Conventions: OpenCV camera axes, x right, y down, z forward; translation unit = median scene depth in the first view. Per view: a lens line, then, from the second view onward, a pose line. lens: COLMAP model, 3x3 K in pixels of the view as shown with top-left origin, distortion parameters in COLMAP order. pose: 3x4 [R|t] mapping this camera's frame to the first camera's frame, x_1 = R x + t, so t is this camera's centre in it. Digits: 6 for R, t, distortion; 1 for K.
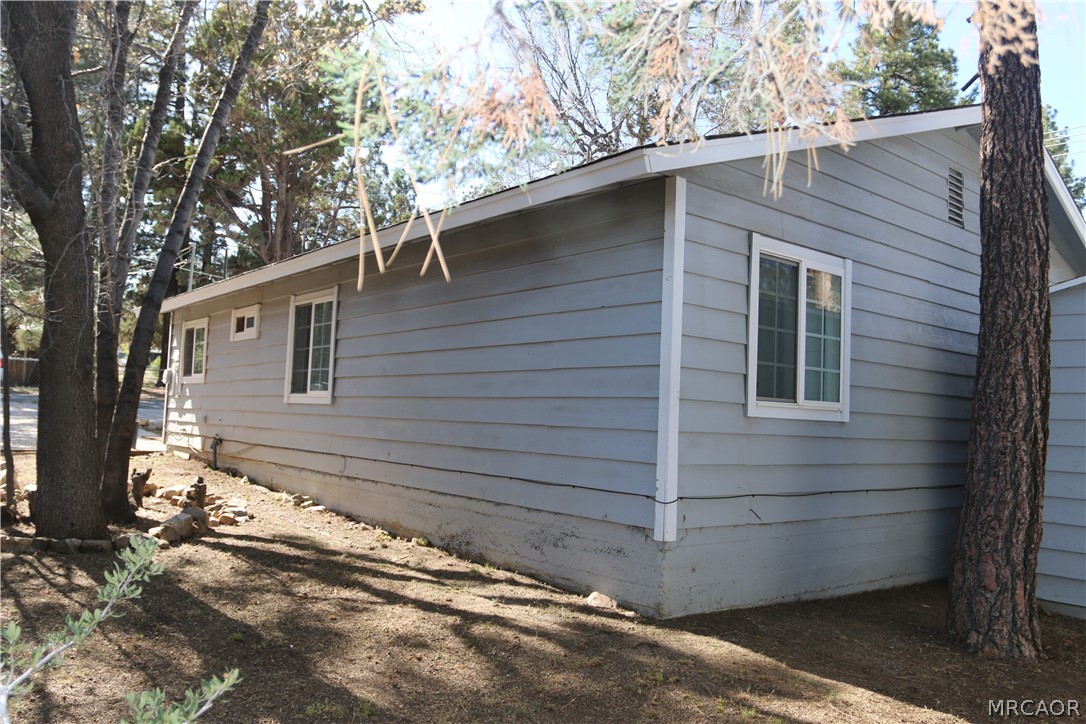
lens RADIAL K [[839.9, 0, 538.1], [0, 839.9, 367.1], [0, 0, 1]] dist [-0.081596, 0.042146]
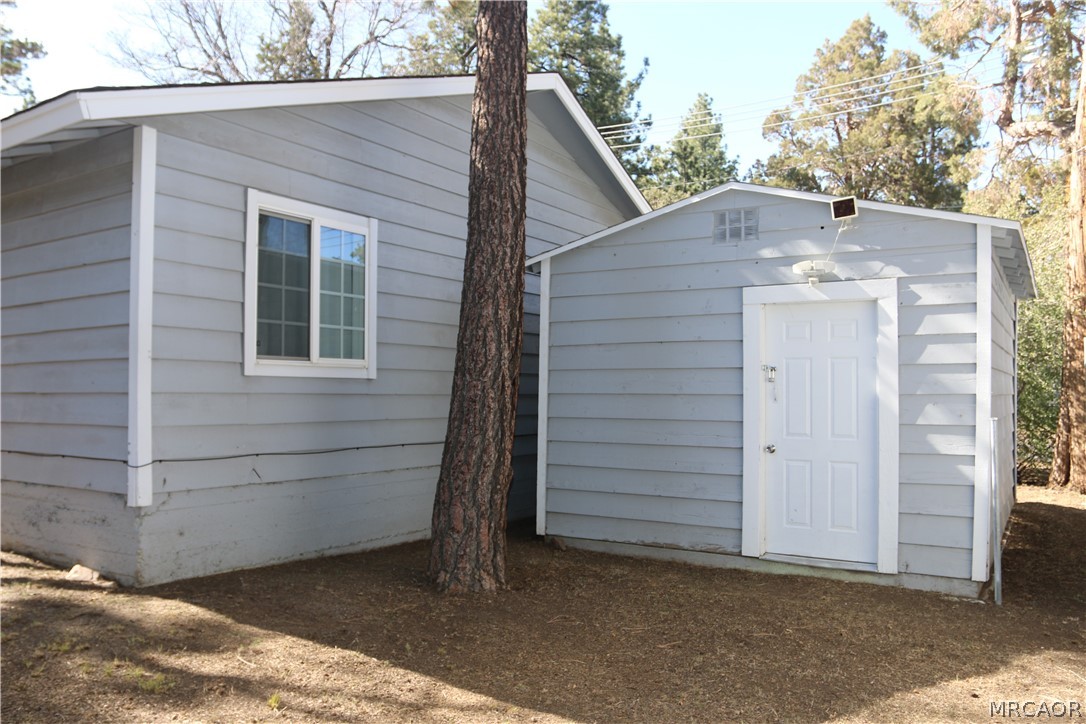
lens RADIAL K [[839.9, 0, 538.0], [0, 839.9, 366.0], [0, 0, 1]] dist [-0.081596, 0.042146]
pose [[0.947125, -0.031198, 0.319345, 0.275498], [0.020605, 0.999121, 0.036496, 0.020310], [-0.320203, -0.027986, 0.946935, -0.042232]]
